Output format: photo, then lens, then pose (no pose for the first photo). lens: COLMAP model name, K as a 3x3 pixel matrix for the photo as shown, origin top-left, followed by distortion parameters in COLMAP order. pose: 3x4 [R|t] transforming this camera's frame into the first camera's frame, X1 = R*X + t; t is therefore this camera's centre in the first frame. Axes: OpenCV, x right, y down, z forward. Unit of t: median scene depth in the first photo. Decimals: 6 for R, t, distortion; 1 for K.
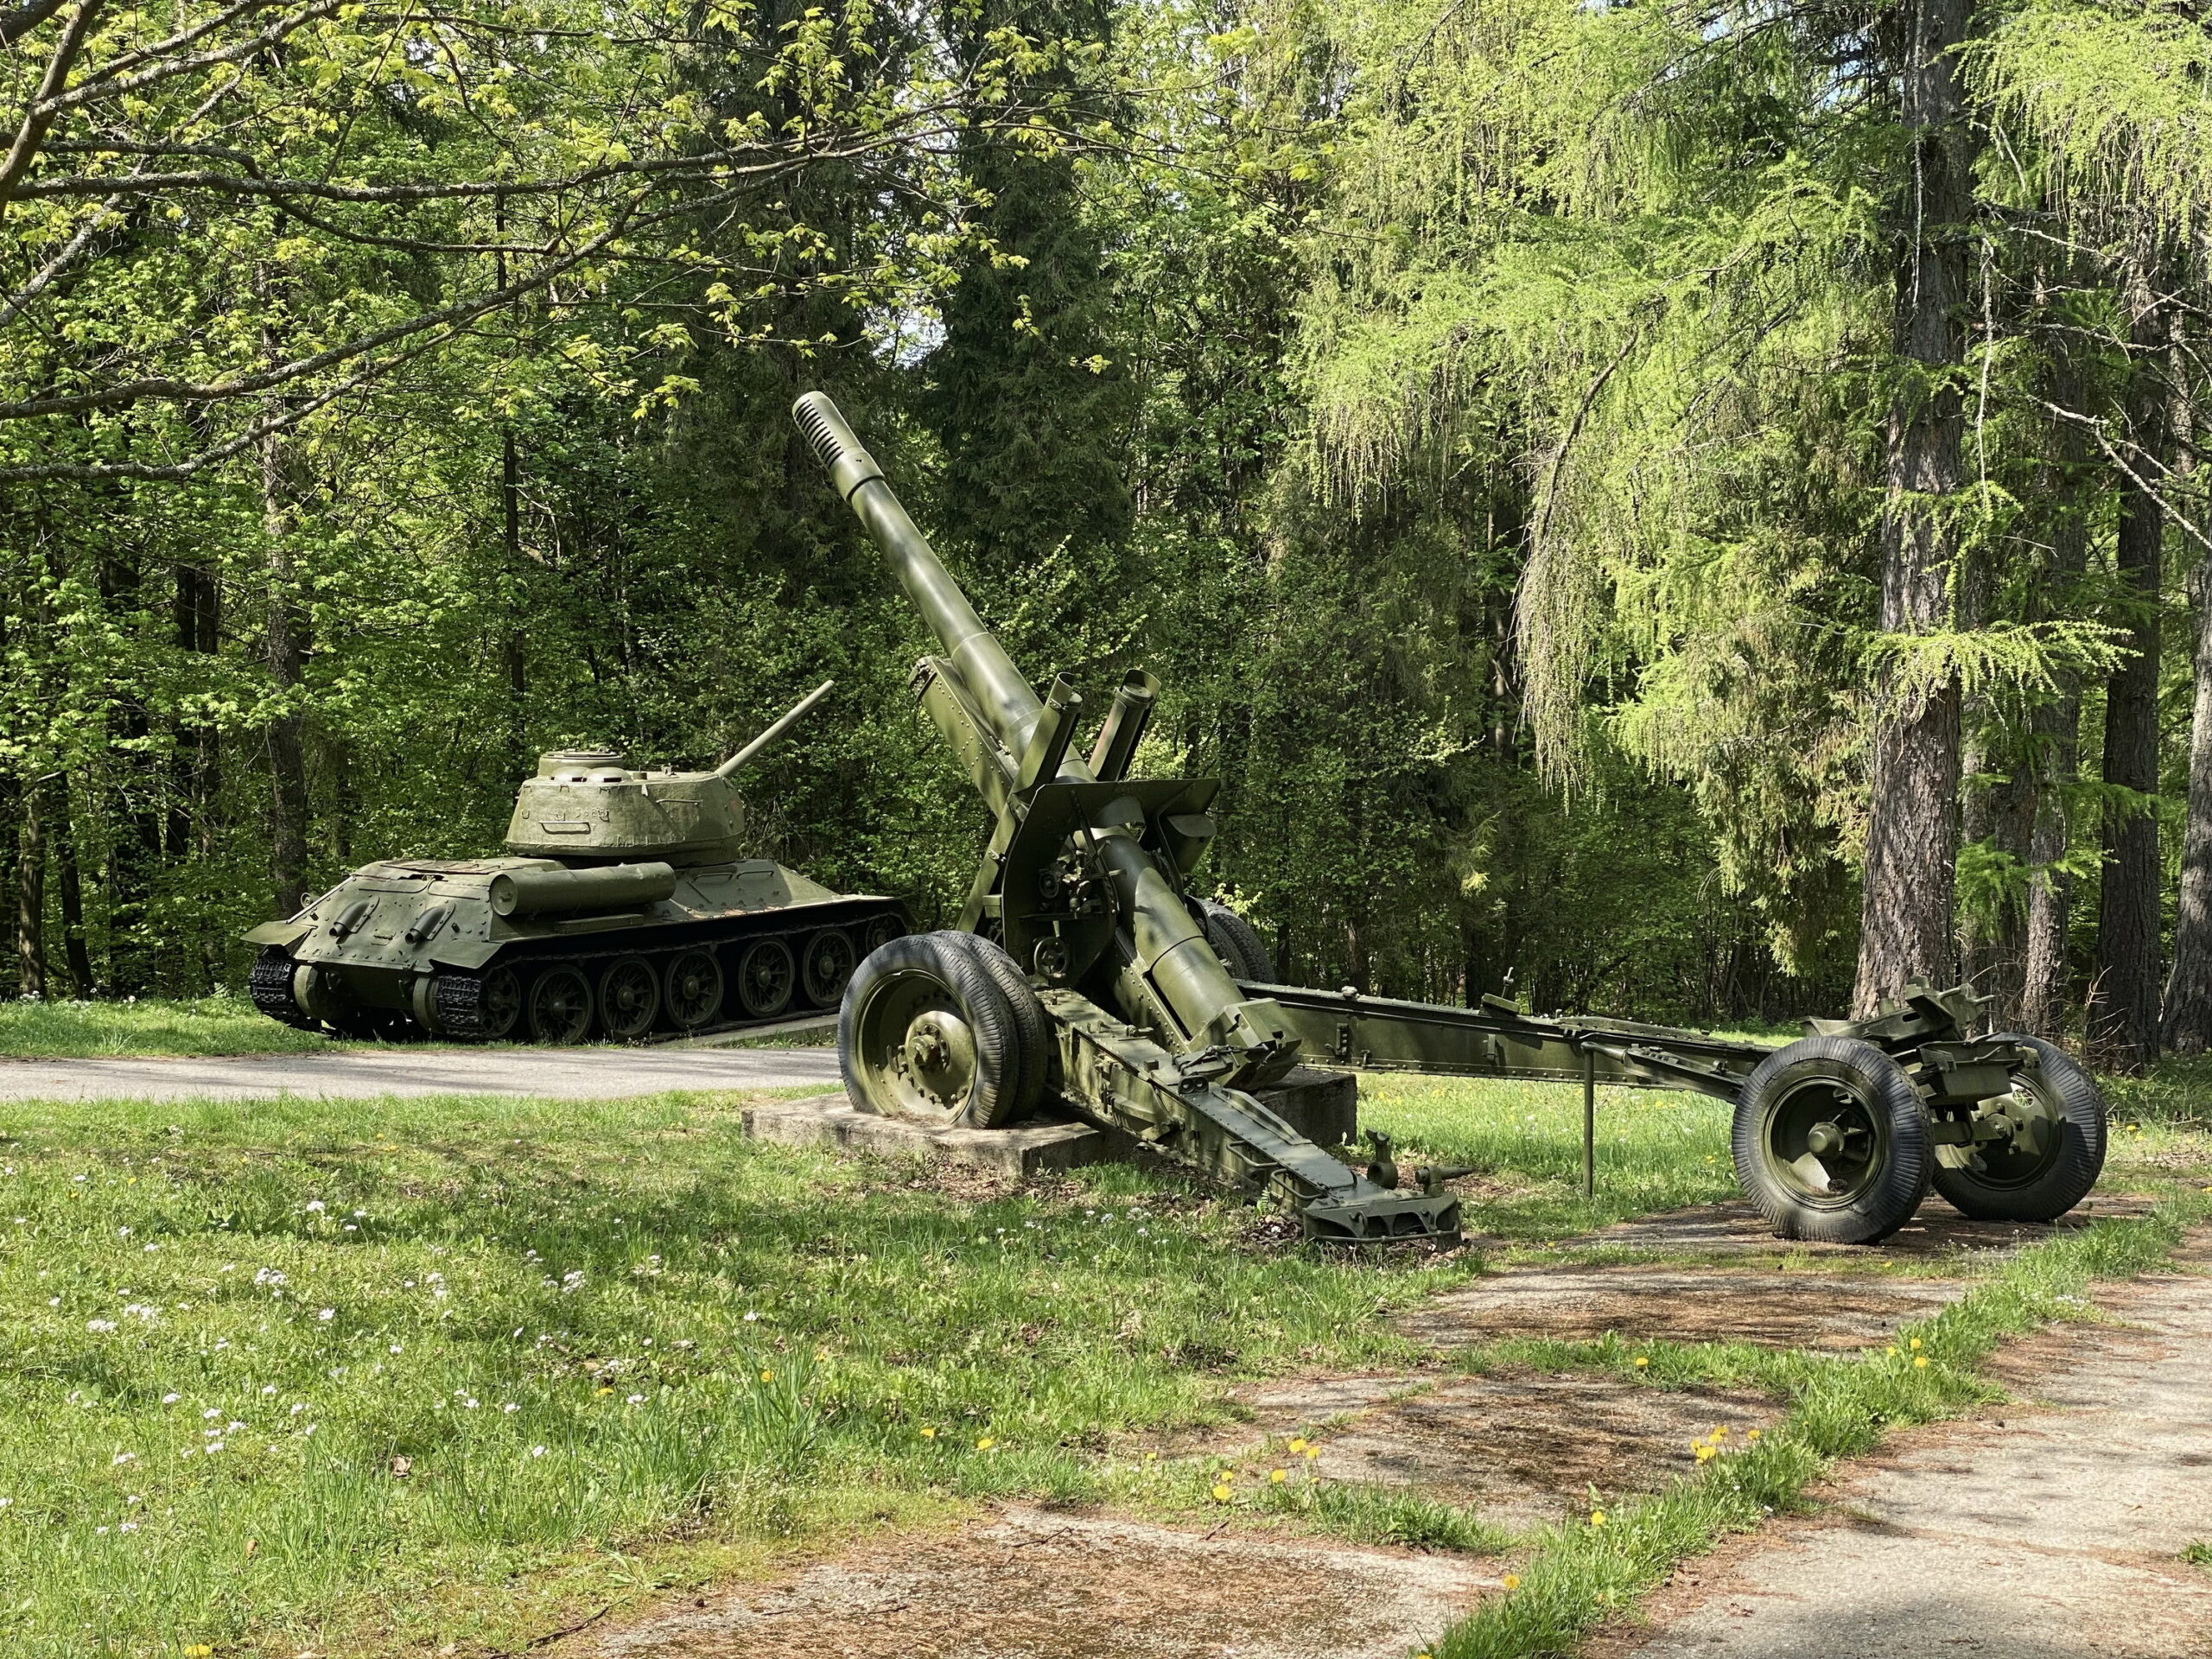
lens RADIAL K [[3340.5, 0, 1106.0], [0, 3340.5, 829.5], [0, 0, 1]] dist [0.095620, 0.005159]
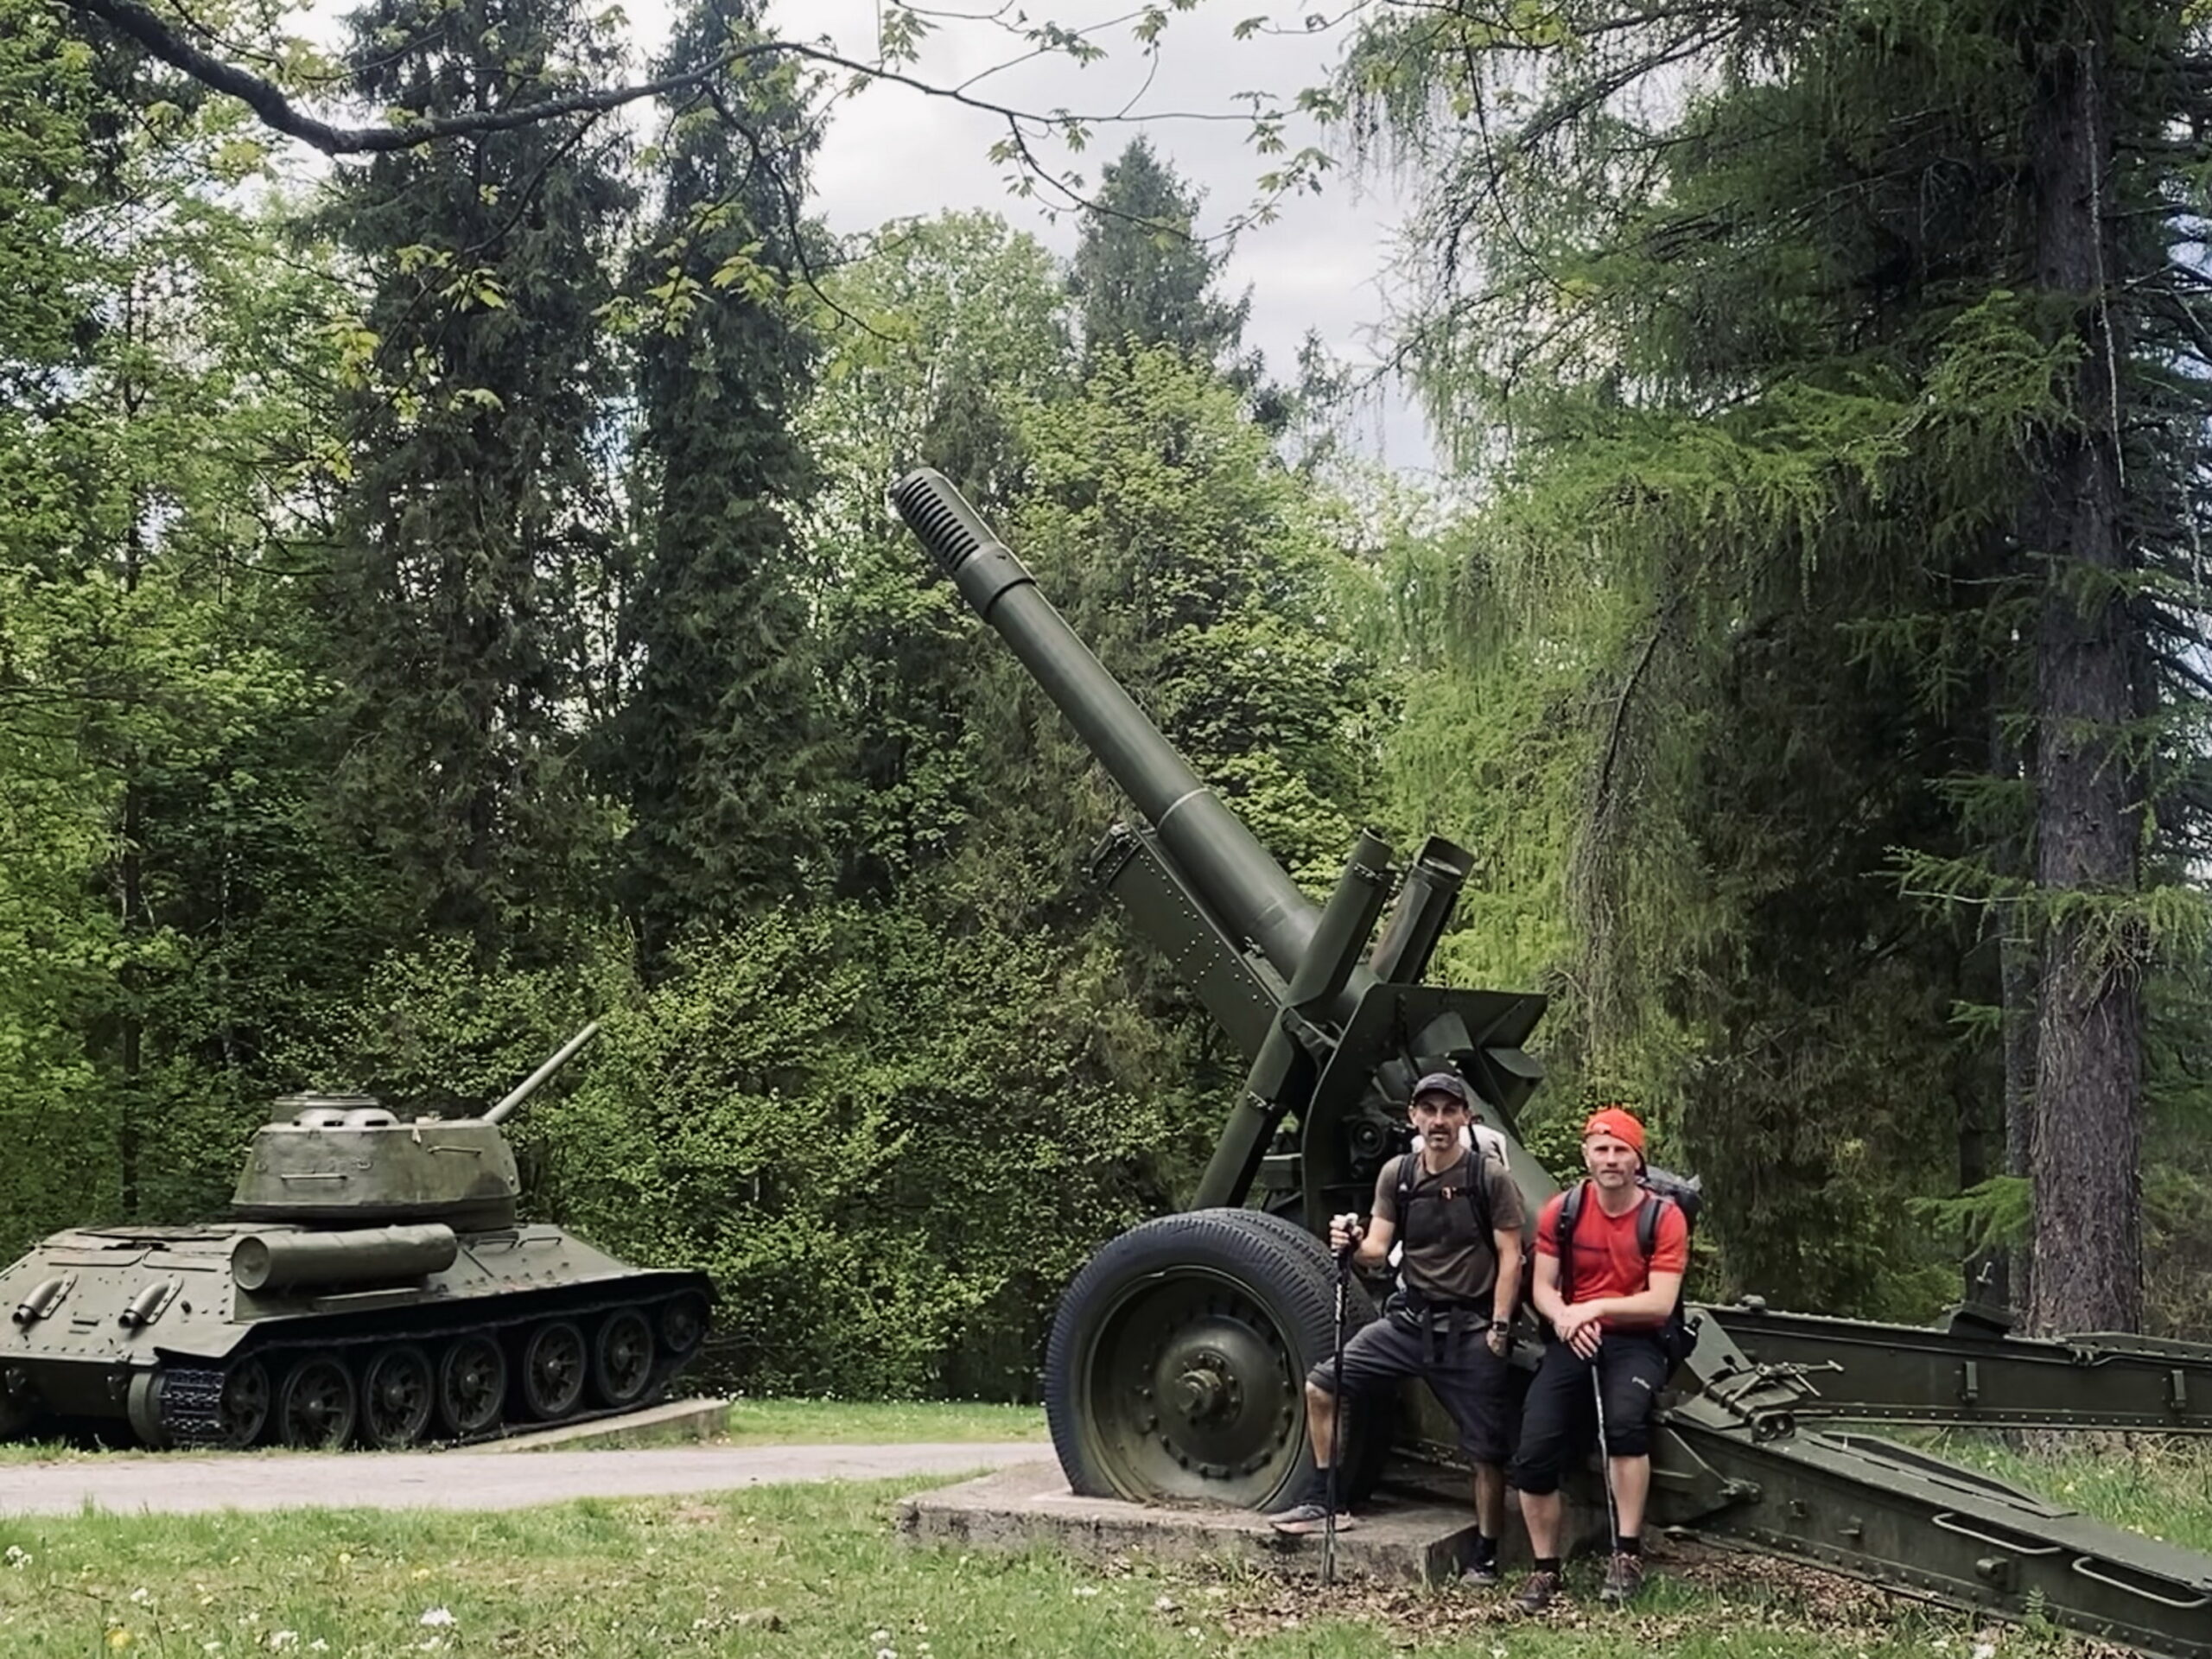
lens RADIAL K [[3033.4, 0, 1106.0], [0, 3033.4, 829.5], [0, 0, 1]] dist [0.103134, -0.046166]
pose [[0.985192, 0.009085, 0.171212, -0.101641], [0.015975, 0.989387, -0.144425, 0.024840], [-0.170707, 0.145022, 0.974591, 0.238779]]
